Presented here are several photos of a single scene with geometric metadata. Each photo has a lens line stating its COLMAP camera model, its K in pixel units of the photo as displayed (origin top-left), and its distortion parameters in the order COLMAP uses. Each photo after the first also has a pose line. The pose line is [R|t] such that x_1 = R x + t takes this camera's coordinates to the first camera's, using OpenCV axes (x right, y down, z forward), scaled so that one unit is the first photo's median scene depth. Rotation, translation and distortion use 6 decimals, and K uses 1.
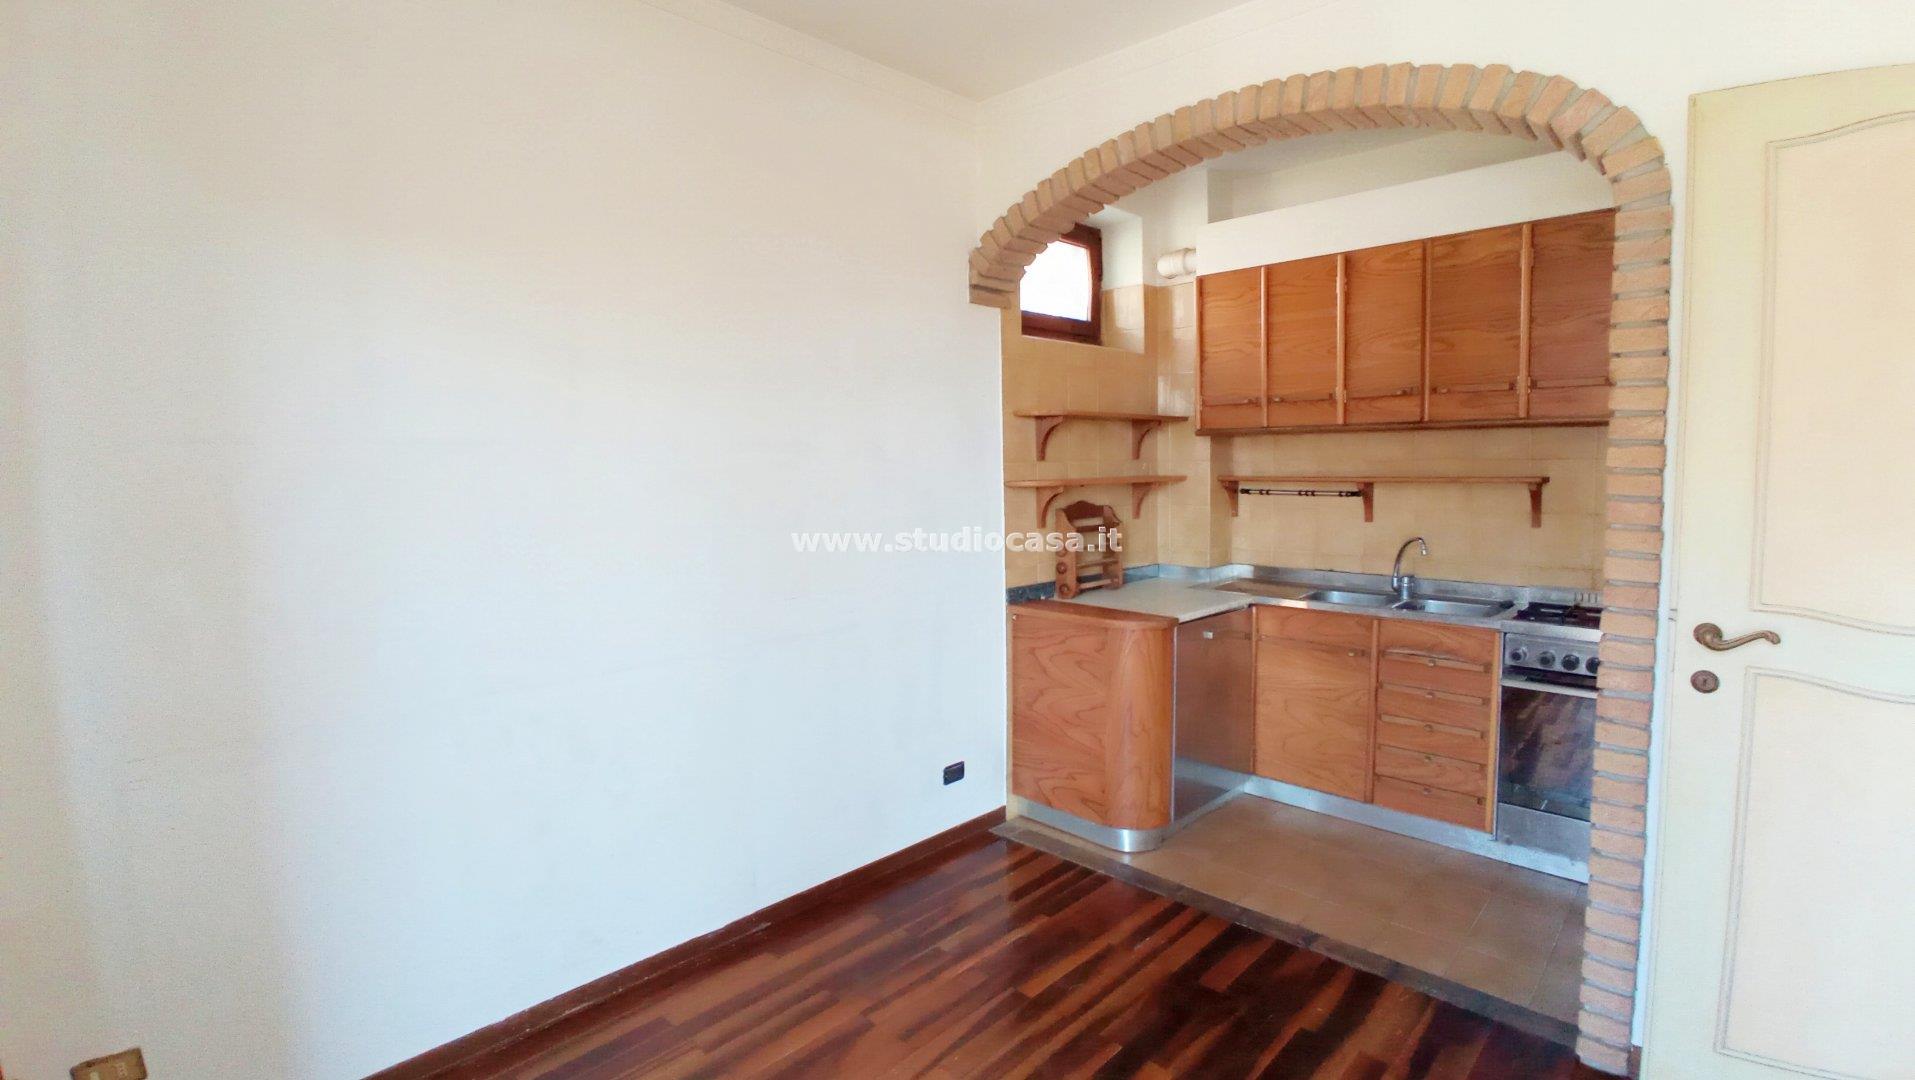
lens RADIAL K [[866.7, 0, 967.2], [0, 866.7, 530.2], [0, 0, 1]] dist [-0.028730, 0.001985]
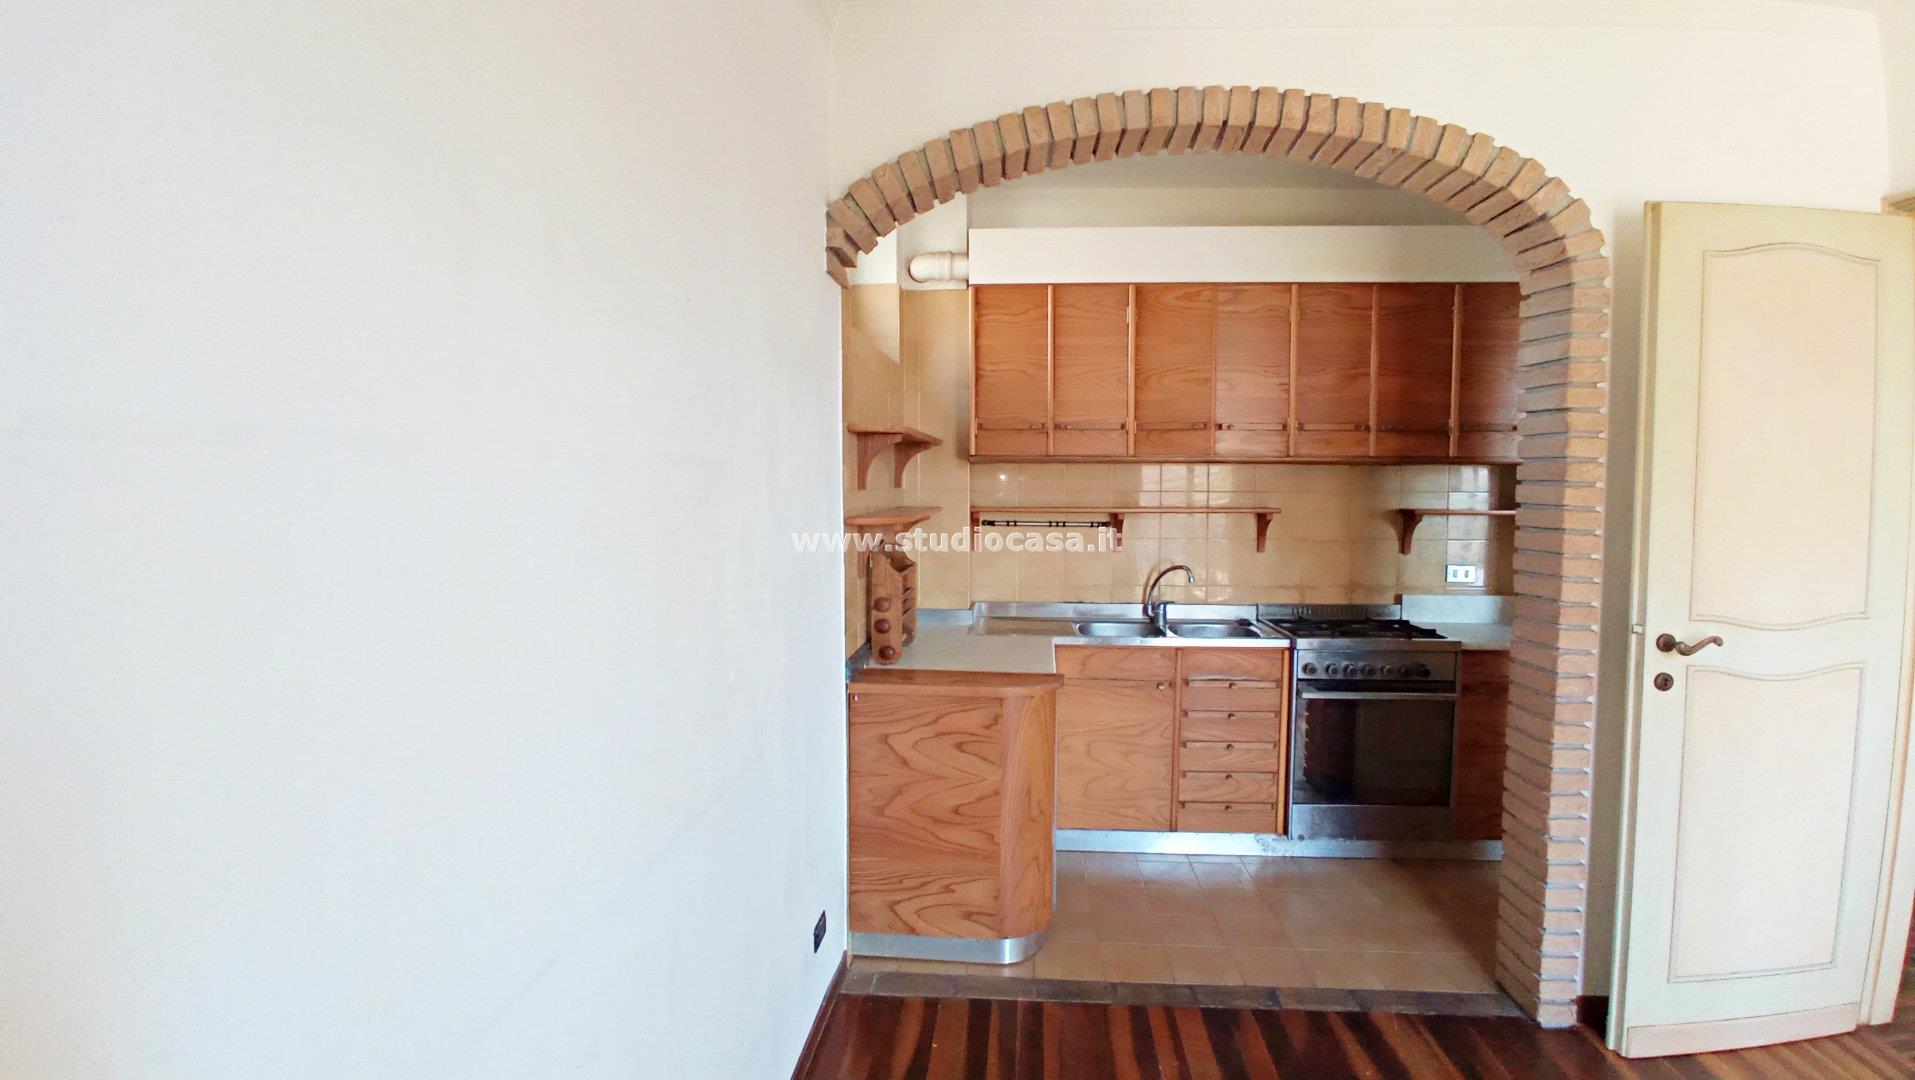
lens RADIAL K [[866.7, 0, 954.5], [0, 866.7, 529.5], [0, 0, 1]] dist [-0.028730, 0.001985]
pose [[0.769552, -0.022429, 0.638191, -0.371497], [0.038502, 0.999195, -0.011311, -0.035239], [-0.637423, 0.033276, 0.769795, 0.377839]]
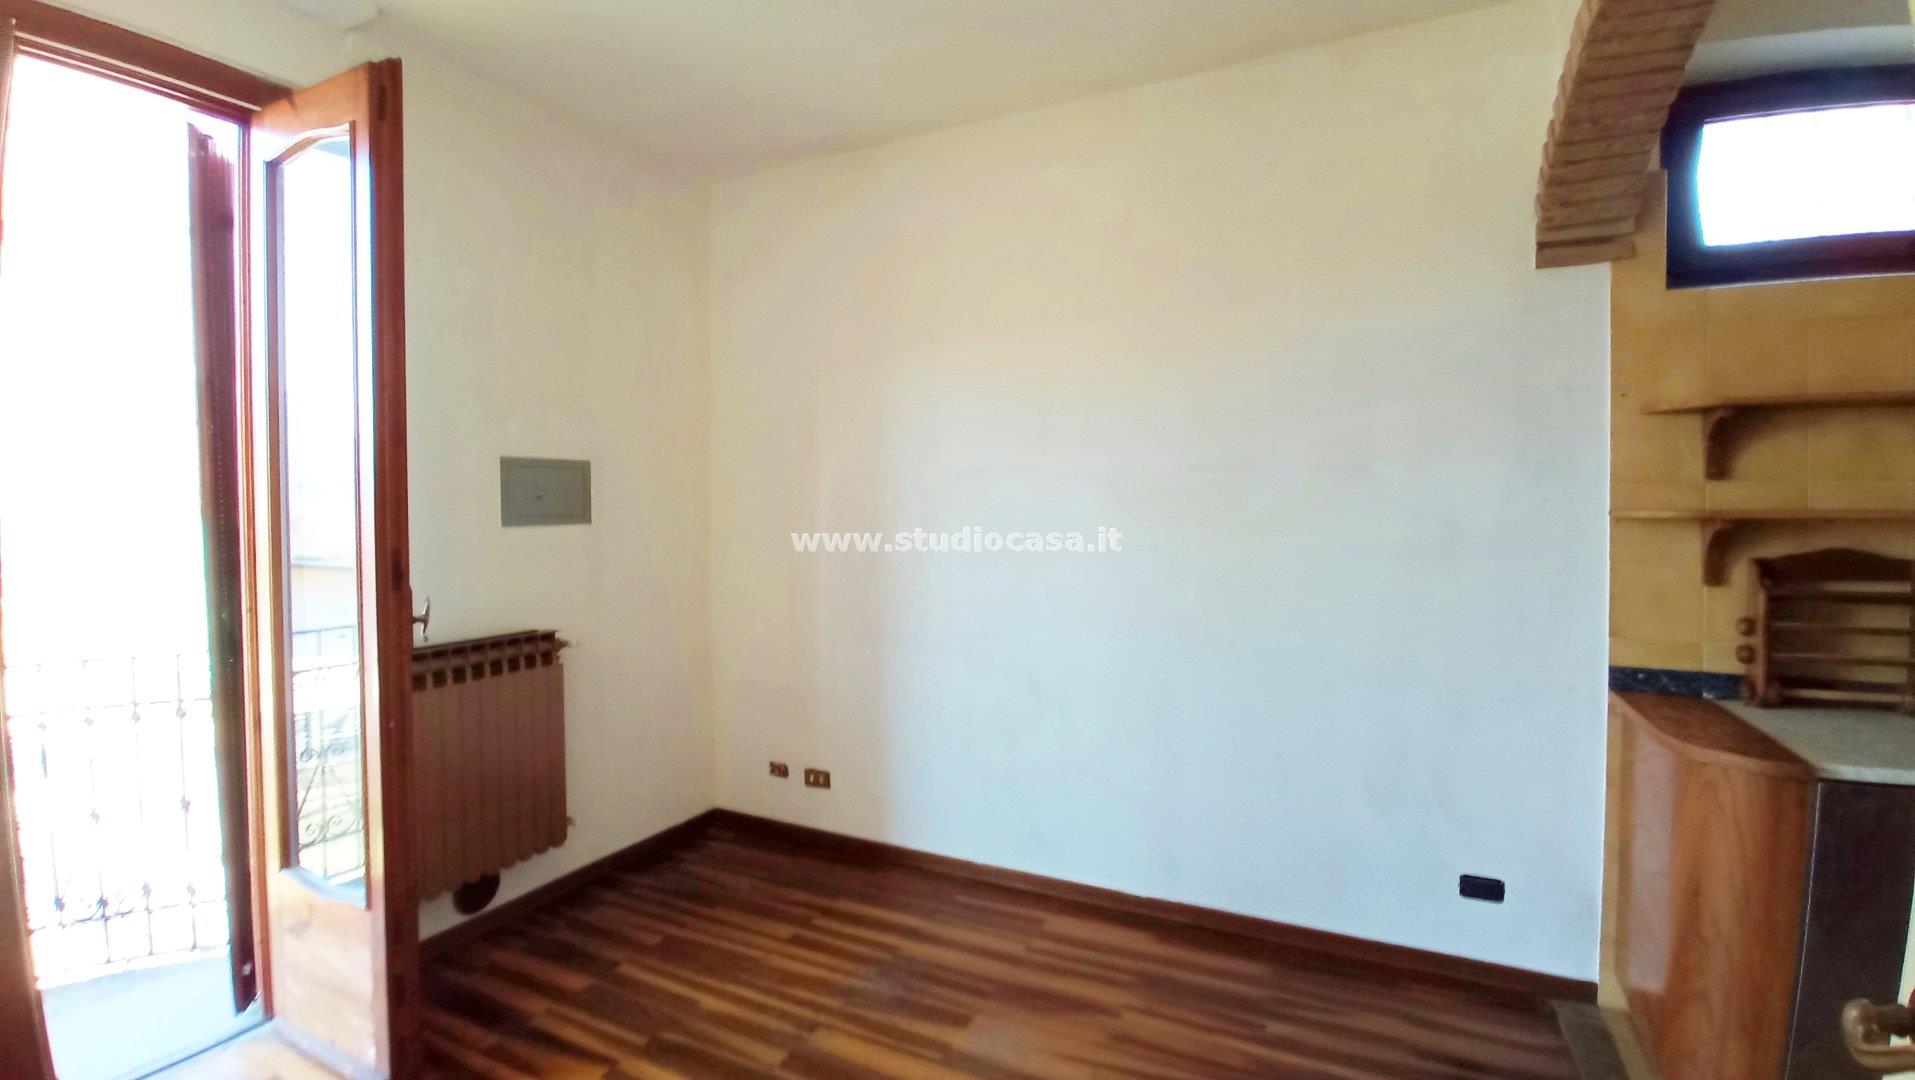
lens RADIAL K [[866.7, 0, 946.9], [0, 866.7, 529.0], [0, 0, 1]] dist [-0.028730, 0.001985]
pose [[0.277451, 0.033357, -0.960160, 0.565278], [-0.059597, 0.998070, 0.017453, -0.022706], [0.958889, 0.052380, 0.278904, 0.317653]]
